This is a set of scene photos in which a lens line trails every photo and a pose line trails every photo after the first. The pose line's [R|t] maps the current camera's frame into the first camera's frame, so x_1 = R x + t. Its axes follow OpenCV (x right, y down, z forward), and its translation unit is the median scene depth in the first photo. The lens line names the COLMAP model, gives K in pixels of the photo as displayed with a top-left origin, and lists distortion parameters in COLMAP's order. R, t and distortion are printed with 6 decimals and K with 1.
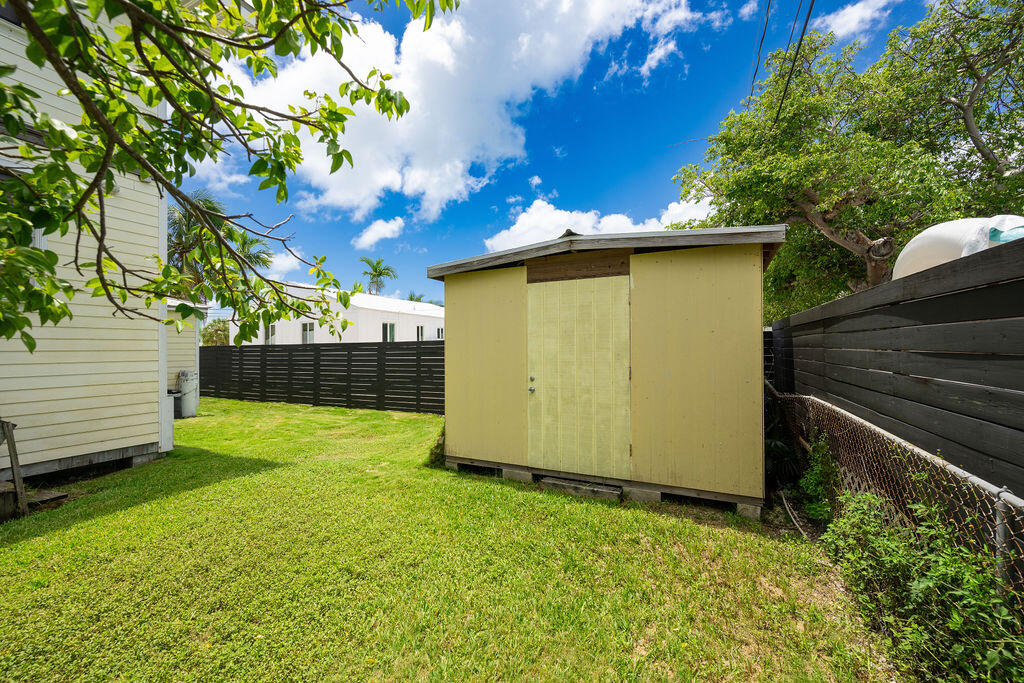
lens RADIAL K [[398.7, 0, 516.3], [0, 398.7, 347.5], [0, 0, 1]] dist [-0.002630, 0.001281]
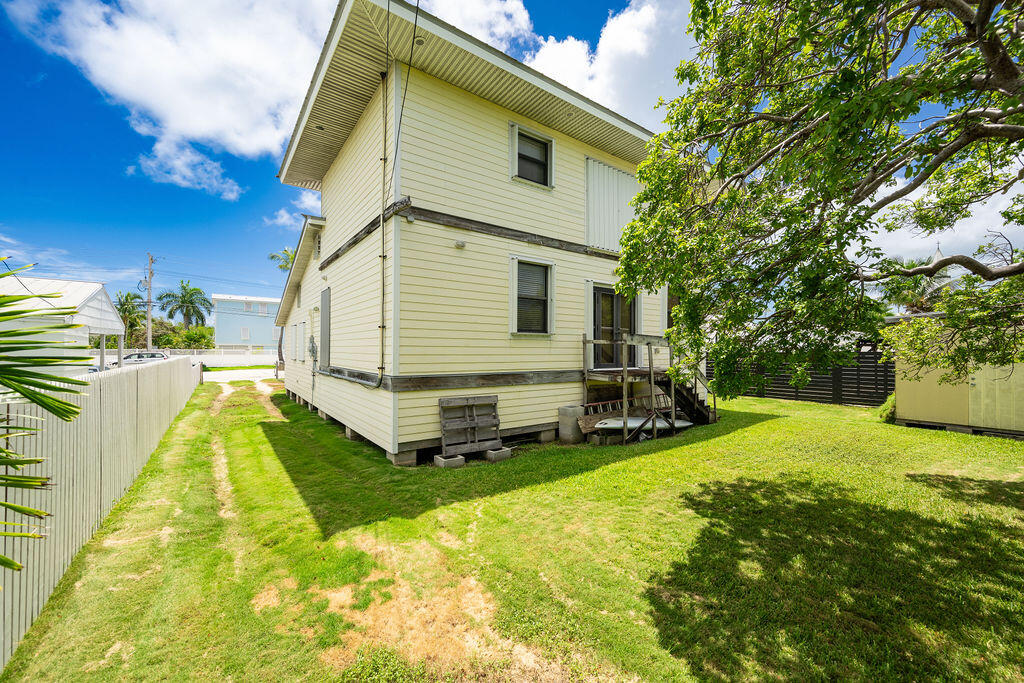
lens RADIAL K [[398.7, 0, 504.2], [0, 398.7, 343.7], [0, 0, 1]] dist [-0.002630, 0.001281]
pose [[0.871886, -0.000337, -0.489709, -0.967946], [-0.005501, 0.999930, -0.010483, -0.057526], [0.489678, 0.011834, 0.871823, -1.737620]]
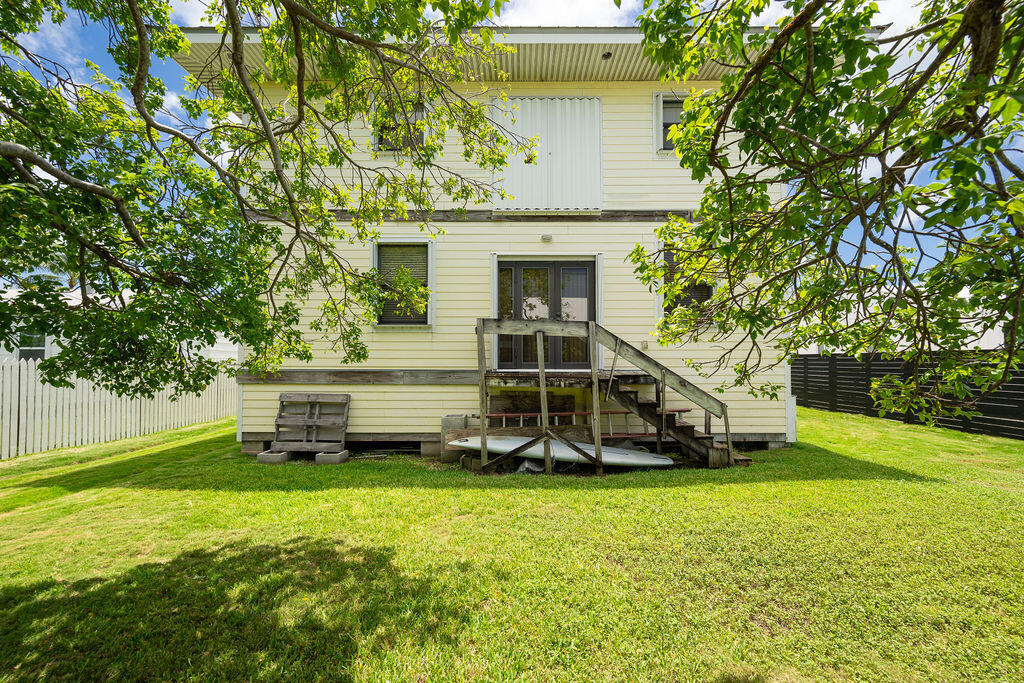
lens RADIAL K [[398.7, 0, 511.2], [0, 398.7, 344.6], [0, 0, 1]] dist [-0.002630, 0.001281]
pose [[0.421733, -0.028667, -0.906267, -0.162873], [0.000297, 0.999504, -0.031478, 0.000024], [0.906720, 0.013006, 0.421533, -0.373105]]
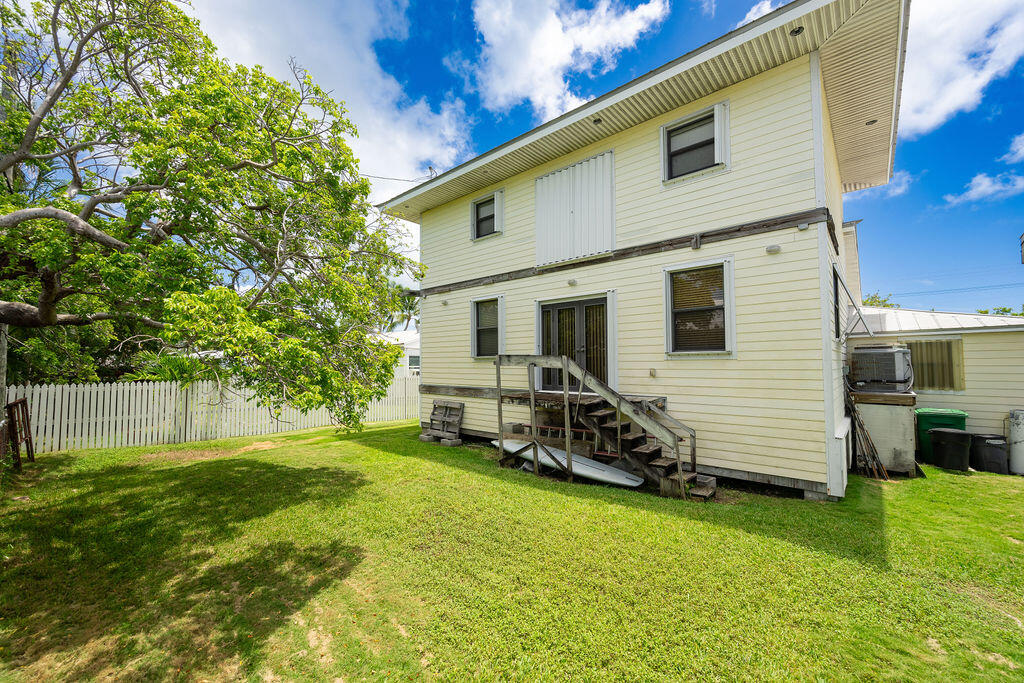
lens RADIAL K [[398.7, 0, 517.1], [0, 398.7, 345.5], [0, 0, 1]] dist [-0.002630, 0.001281]
pose [[-0.270118, -0.046416, -0.961708, 0.352160], [0.002987, 0.998792, -0.049045, -0.076570], [0.962823, -0.016121, -0.269653, 0.644471]]
